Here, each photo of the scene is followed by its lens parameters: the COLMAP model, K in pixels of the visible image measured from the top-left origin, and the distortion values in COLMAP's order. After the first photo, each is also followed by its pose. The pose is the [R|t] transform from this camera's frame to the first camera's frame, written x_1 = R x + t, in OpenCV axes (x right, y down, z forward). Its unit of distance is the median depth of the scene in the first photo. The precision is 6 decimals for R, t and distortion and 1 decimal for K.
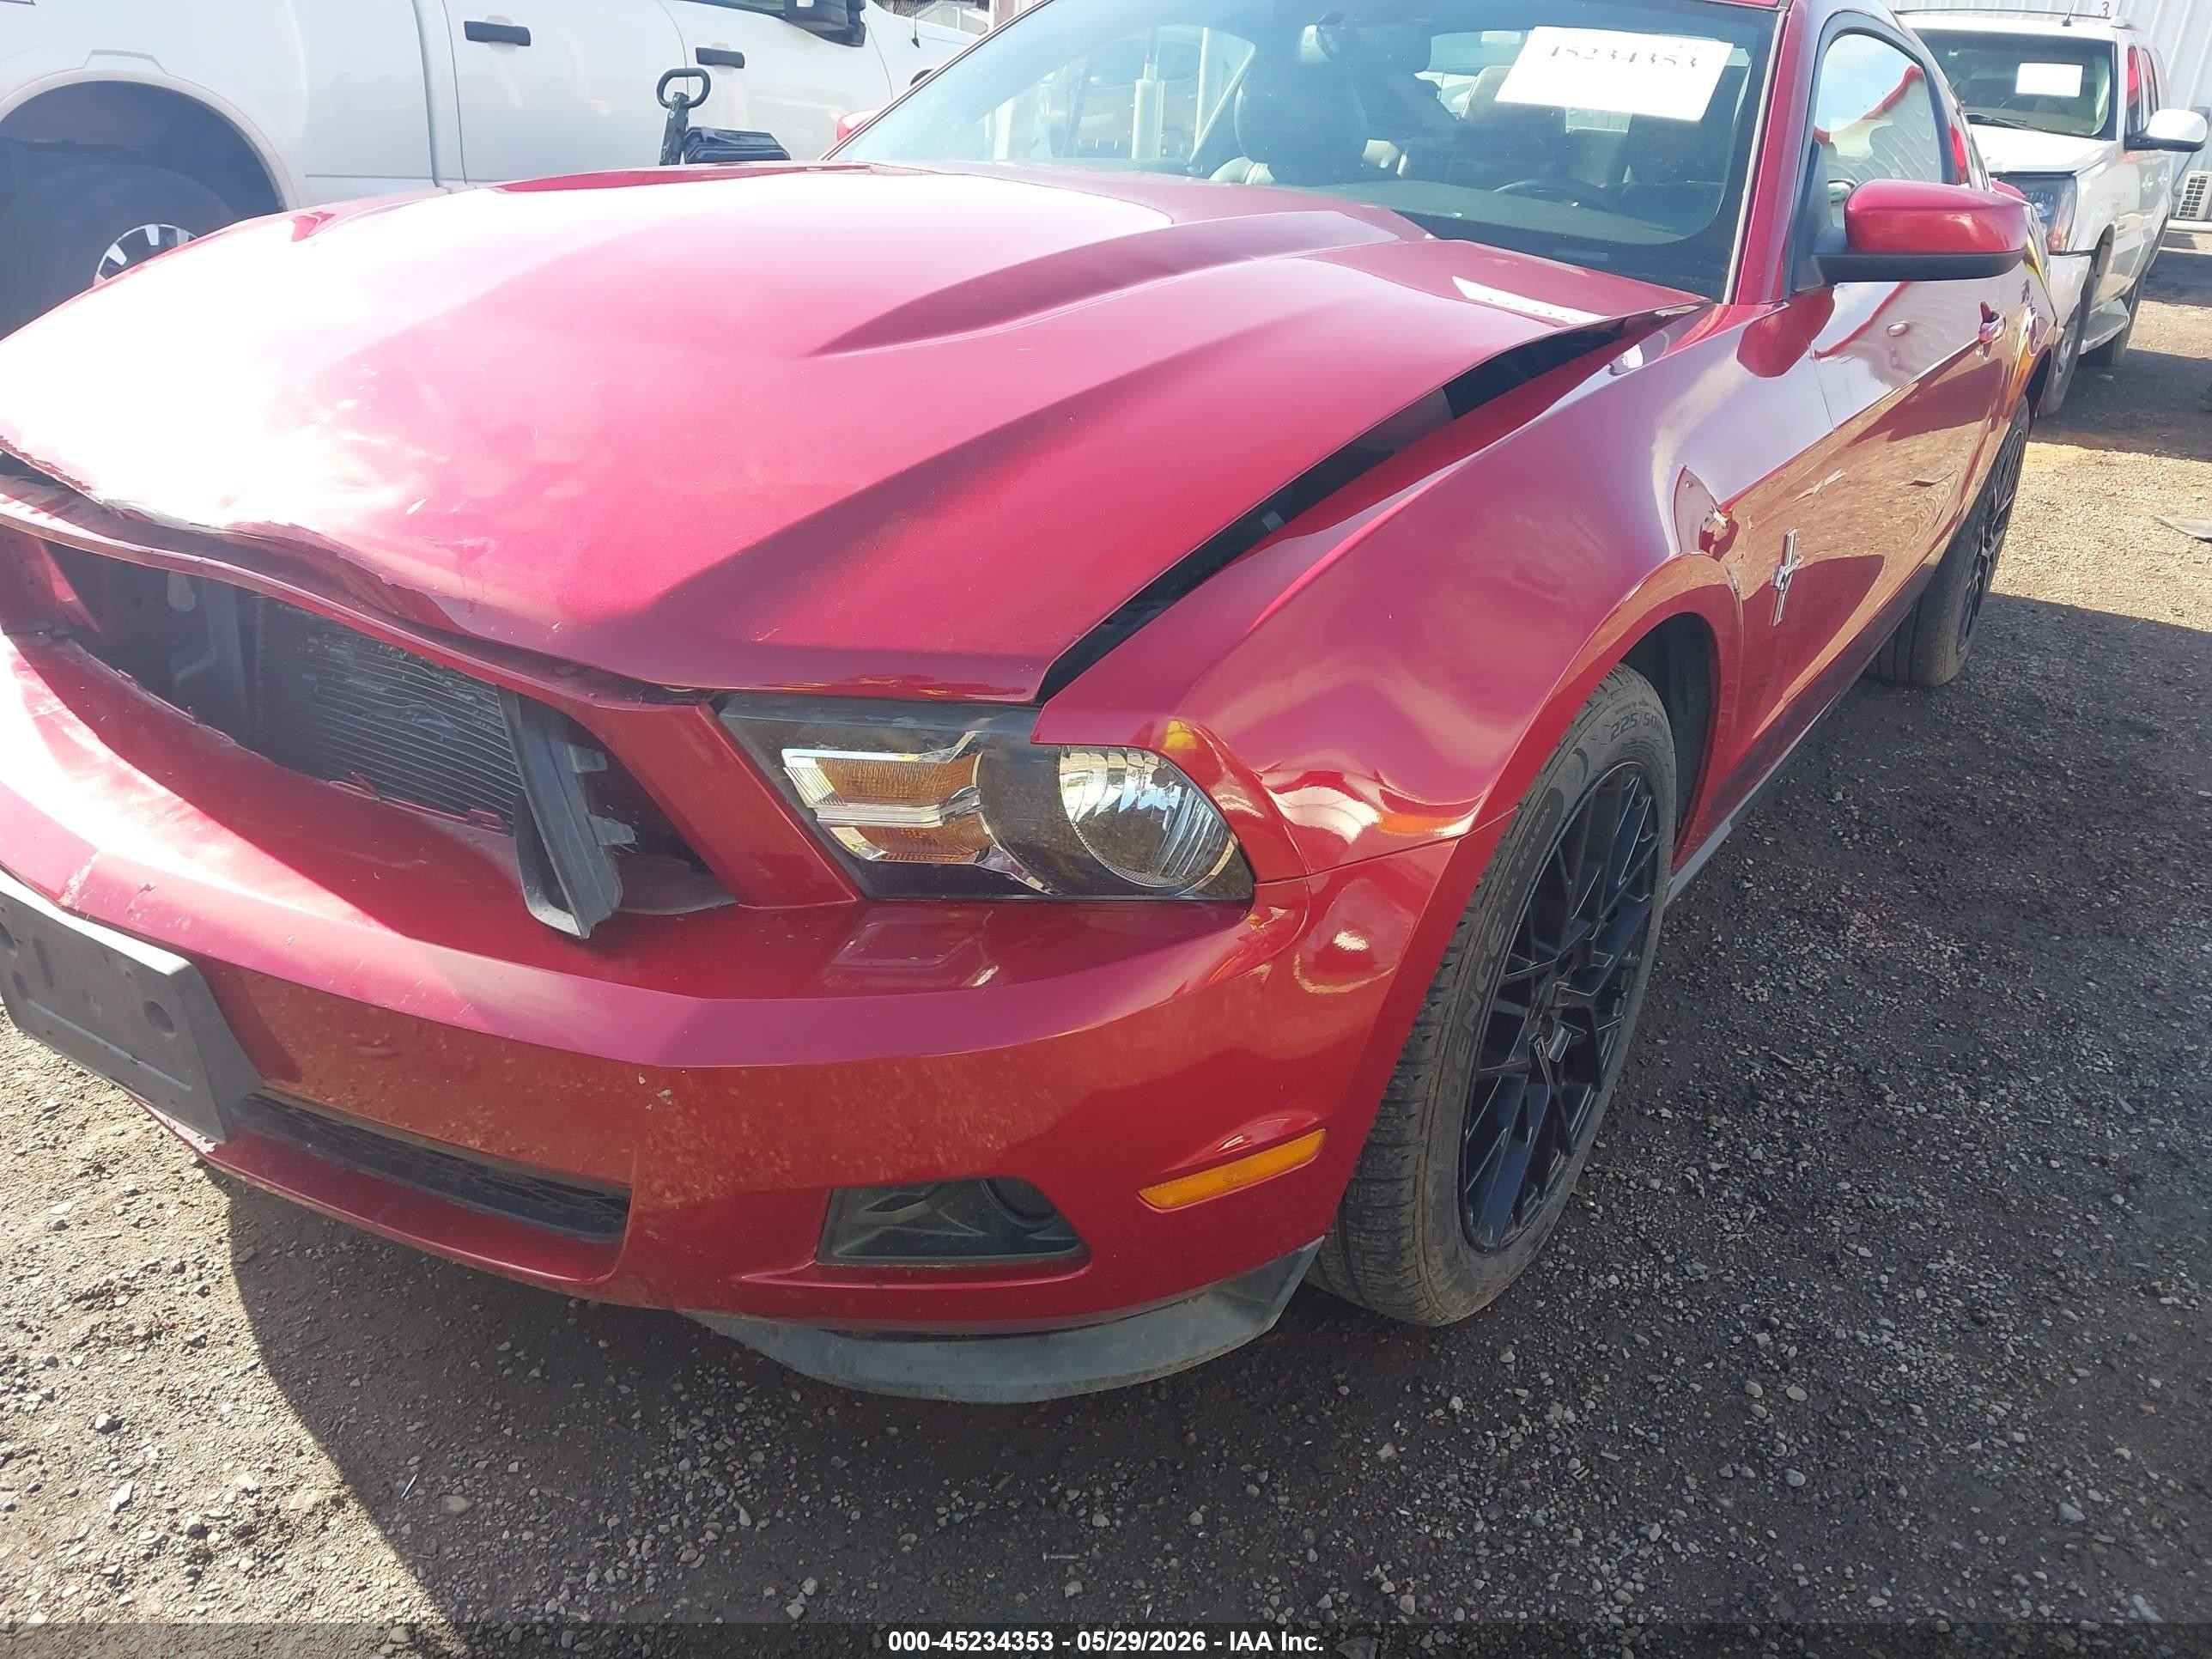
lens RADIAL K [[1797.0, 0, 1108.1], [0, 1797.0, 817.0], [0, 0, 1]] dist [0.025271, -0.042479]
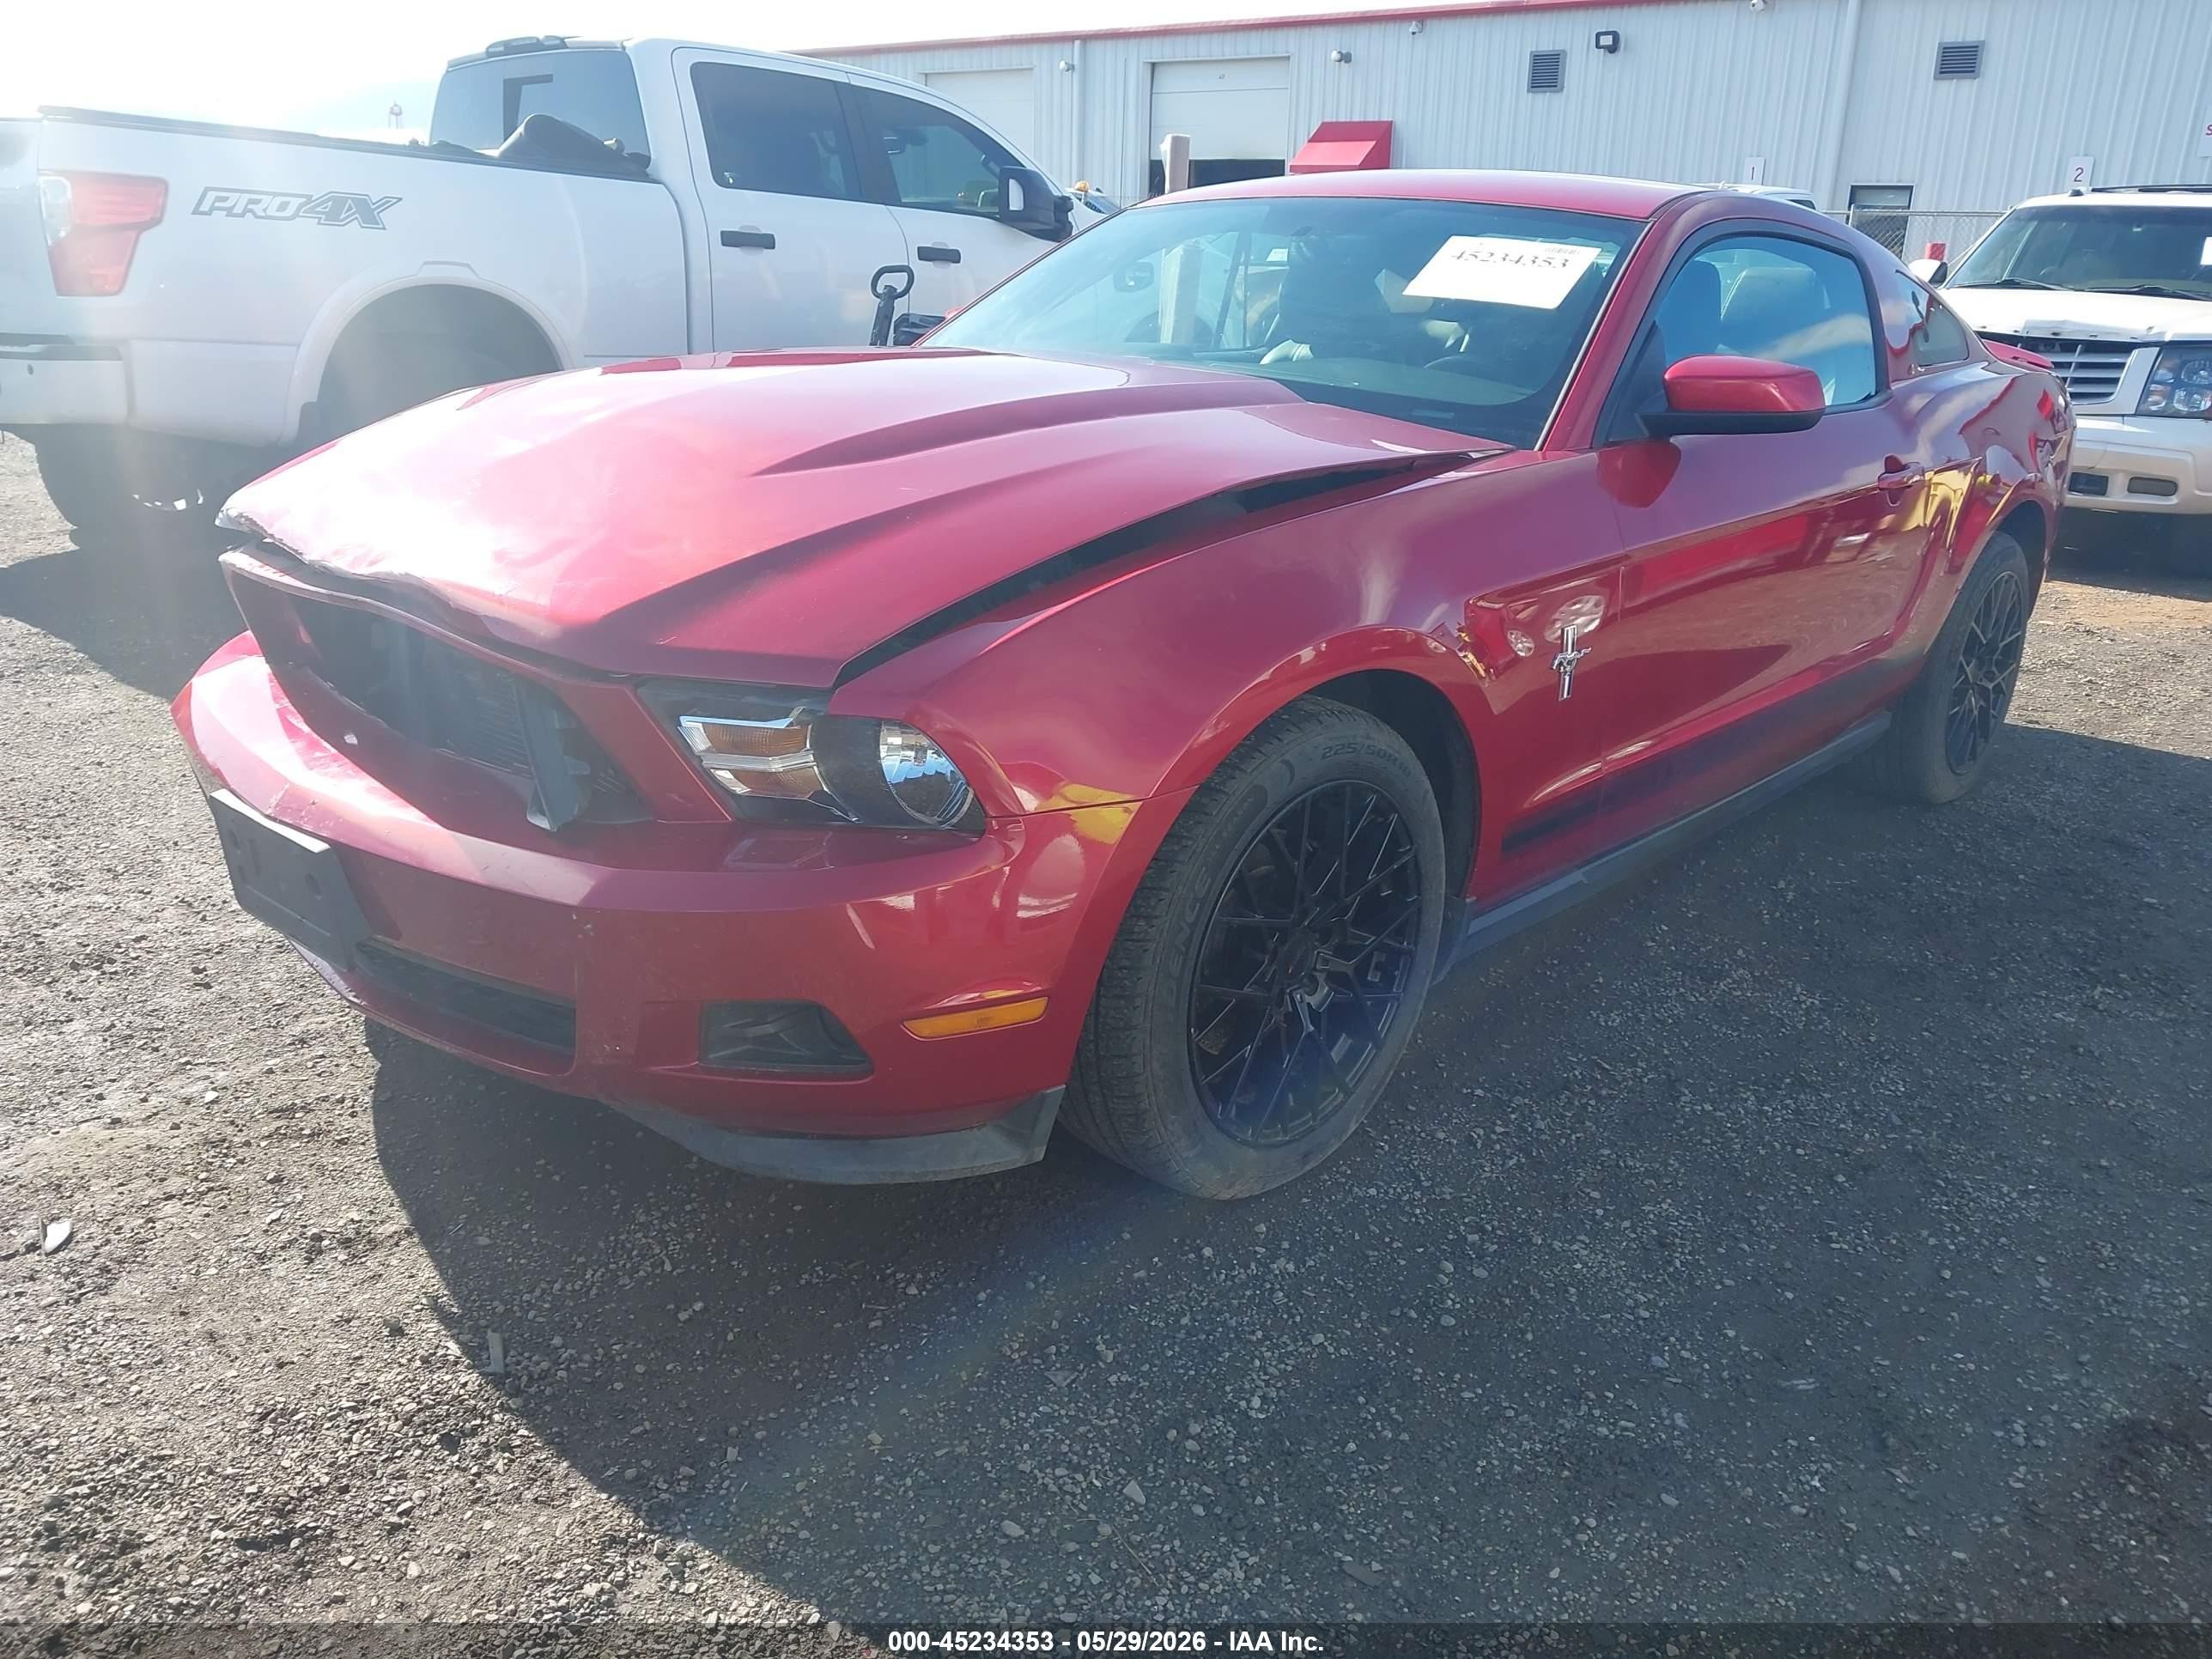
lens RADIAL K [[1804.0, 0, 1118.0], [0, 1804.0, 829.1], [0, 0, 1]] dist [0.132994, -0.341886]
pose [[0.985936, 0.036102, -0.163177, 0.367168], [-0.049694, 0.995556, -0.079997, 0.135164], [0.159564, 0.086981, 0.983348, -0.396226]]
